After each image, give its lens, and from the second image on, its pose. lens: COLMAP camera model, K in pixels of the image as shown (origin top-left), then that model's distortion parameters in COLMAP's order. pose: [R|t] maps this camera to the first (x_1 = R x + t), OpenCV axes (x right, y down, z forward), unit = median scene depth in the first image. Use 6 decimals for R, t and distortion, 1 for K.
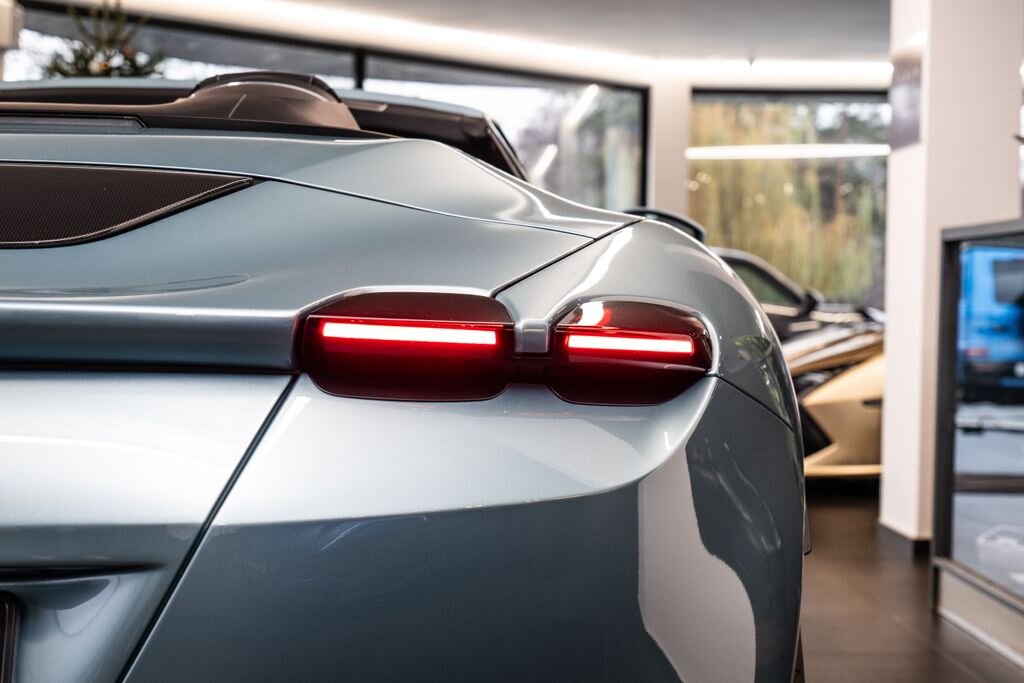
lens RADIAL K [[1807.9, 0, 512.0], [0, 1807.9, 341.5], [0, 0, 1]] dist [-0.002441, -0.182807]
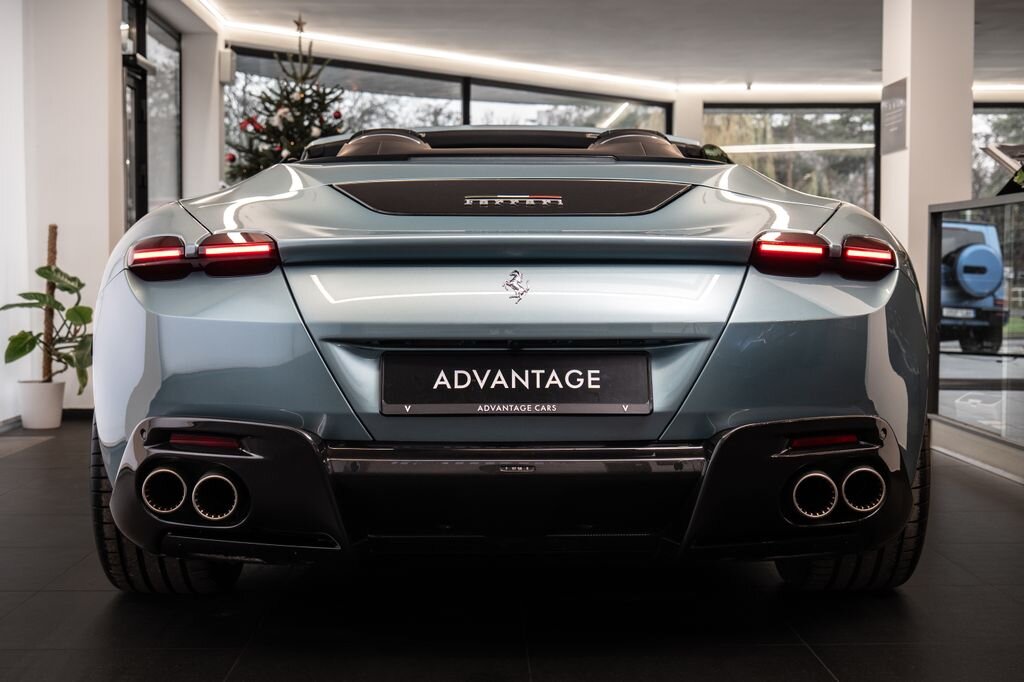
lens RADIAL K [[1489.2, 0, 512.0], [0, 1489.2, 341.0], [0, 0, 1]] dist [-0.030467, -0.034346]
pose [[0.999935, -0.011284, 0.001667, -0.130955], [0.011238, 0.999622, 0.025102, 0.019594], [-0.001950, -0.025081, 0.999684, -0.301431]]
